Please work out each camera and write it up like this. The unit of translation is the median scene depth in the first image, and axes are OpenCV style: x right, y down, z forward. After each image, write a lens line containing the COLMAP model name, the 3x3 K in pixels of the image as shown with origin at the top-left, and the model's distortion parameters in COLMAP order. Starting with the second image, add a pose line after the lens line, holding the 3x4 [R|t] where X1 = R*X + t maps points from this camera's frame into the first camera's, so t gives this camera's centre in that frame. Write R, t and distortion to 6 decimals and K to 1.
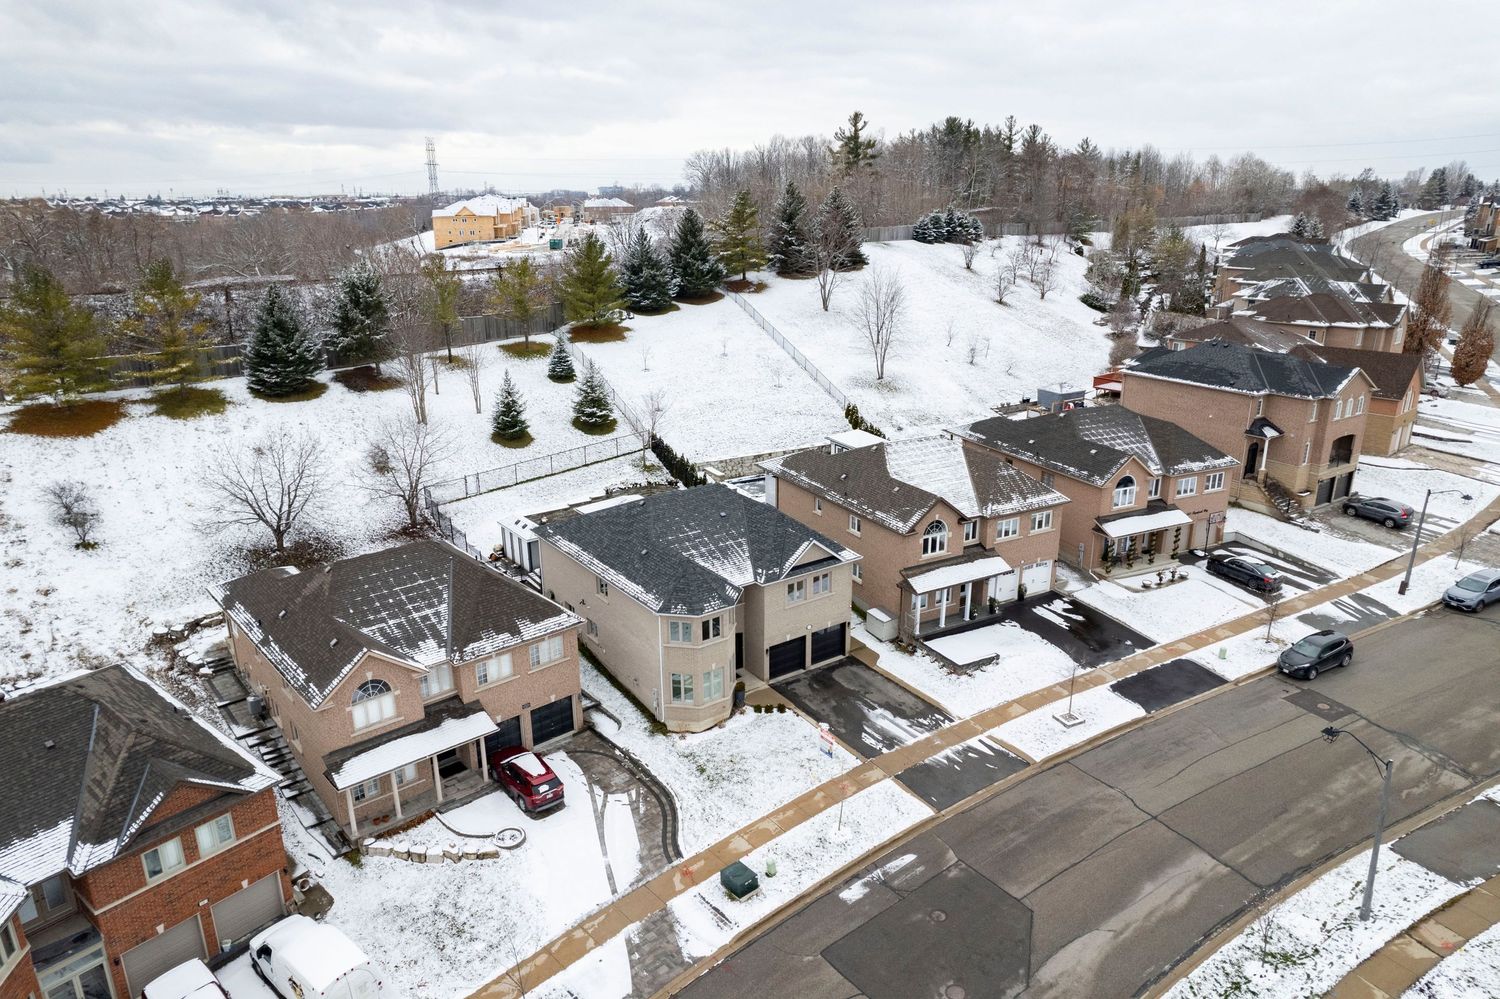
lens RADIAL K [[961.9, 0, 752.4], [0, 961.9, 501.2], [0, 0, 1]] dist [-0.072951, 0.063099]
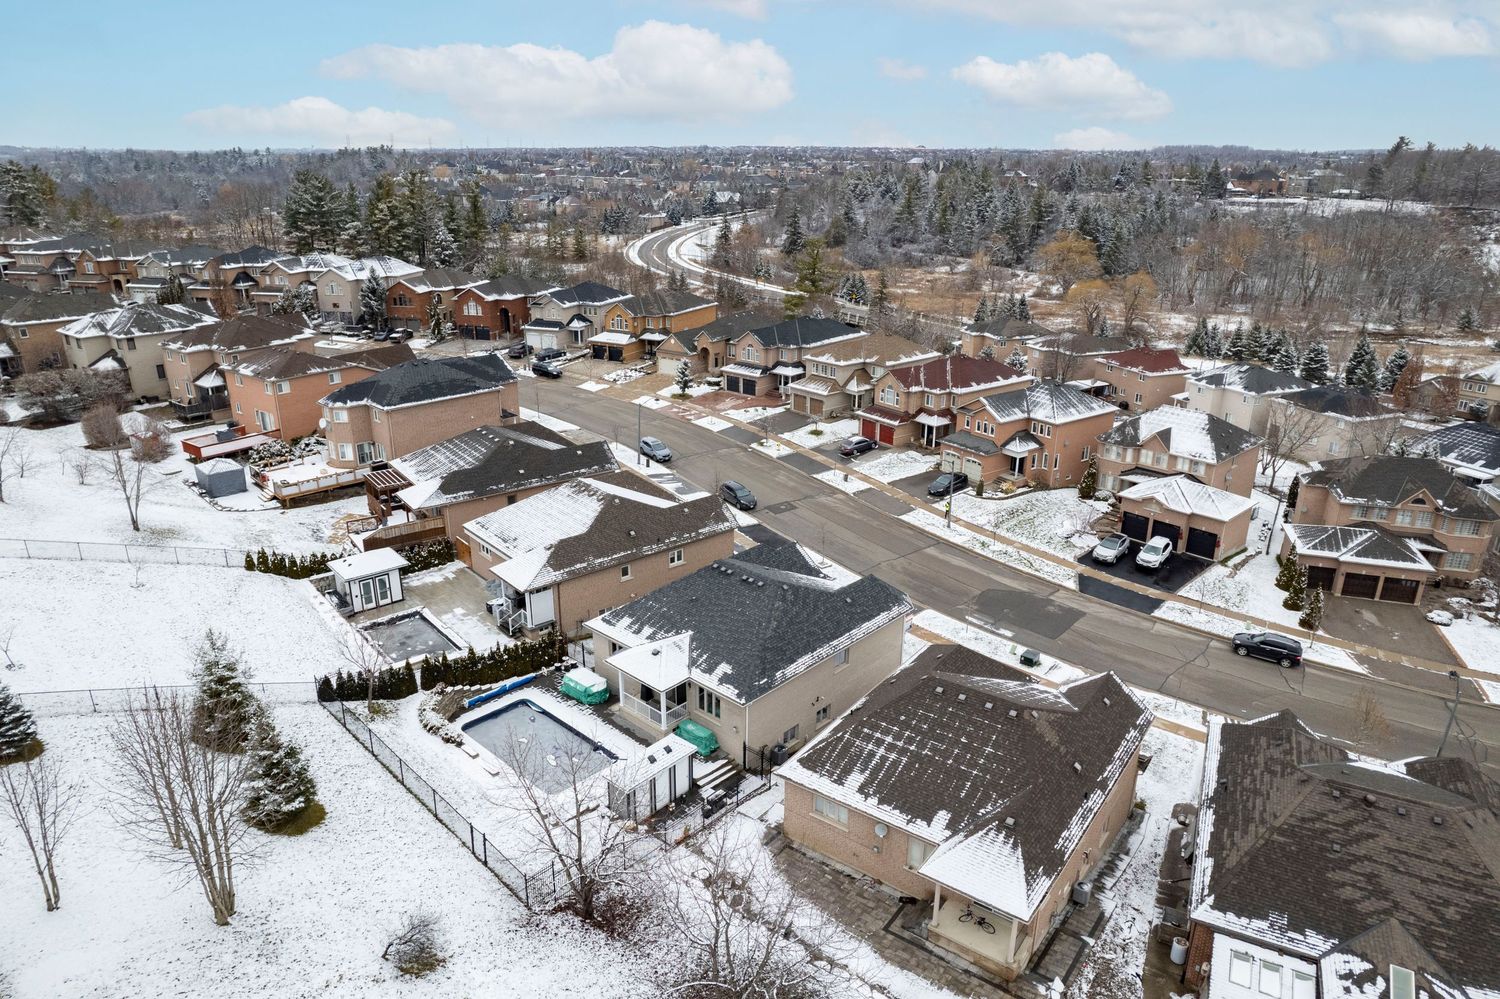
lens RADIAL K [[961.9, 0, 749.7], [0, 961.9, 497.1], [0, 0, 1]] dist [-0.072951, 0.063099]
pose [[-0.196547, -0.326520, 0.924529, -1.038290], [0.294628, 0.879676, 0.373314, -0.483848], [-0.935181, 0.345766, -0.076696, 1.092520]]
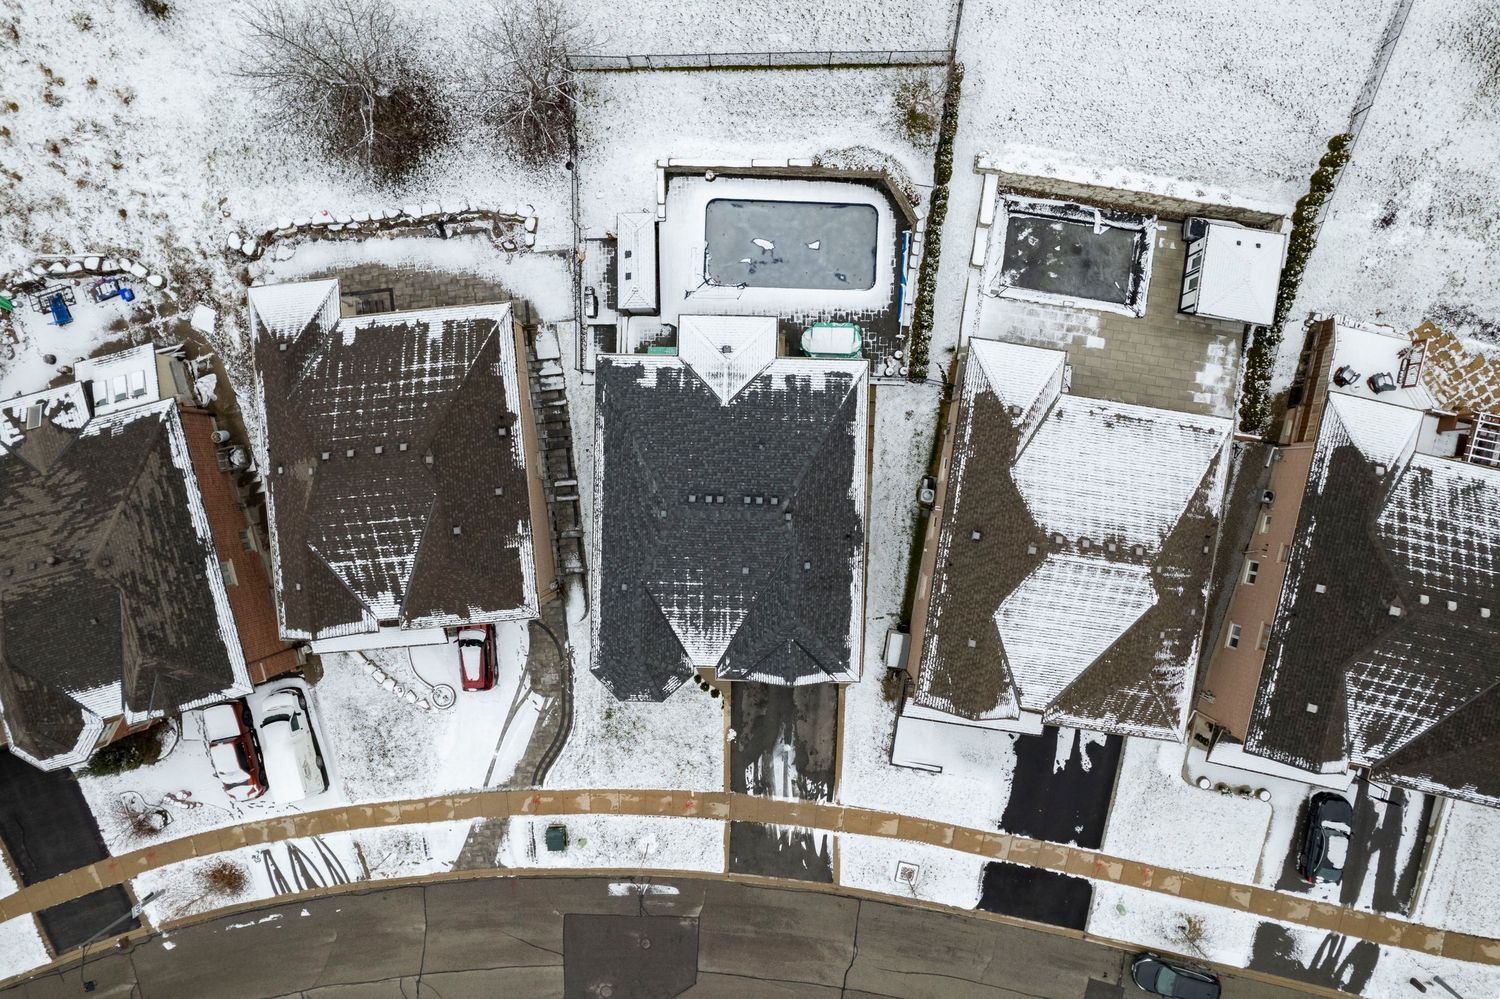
lens RADIAL K [[961.9, 0, 750.1], [0, 961.9, 504.6], [0, 0, 1]] dist [-0.072951, 0.063099]
pose [[0.797398, 0.603326, 0.012398, -0.072641], [-0.174329, 0.210639, 0.961894, -0.796943], [0.577724, -0.769174, 0.273141, 0.836456]]
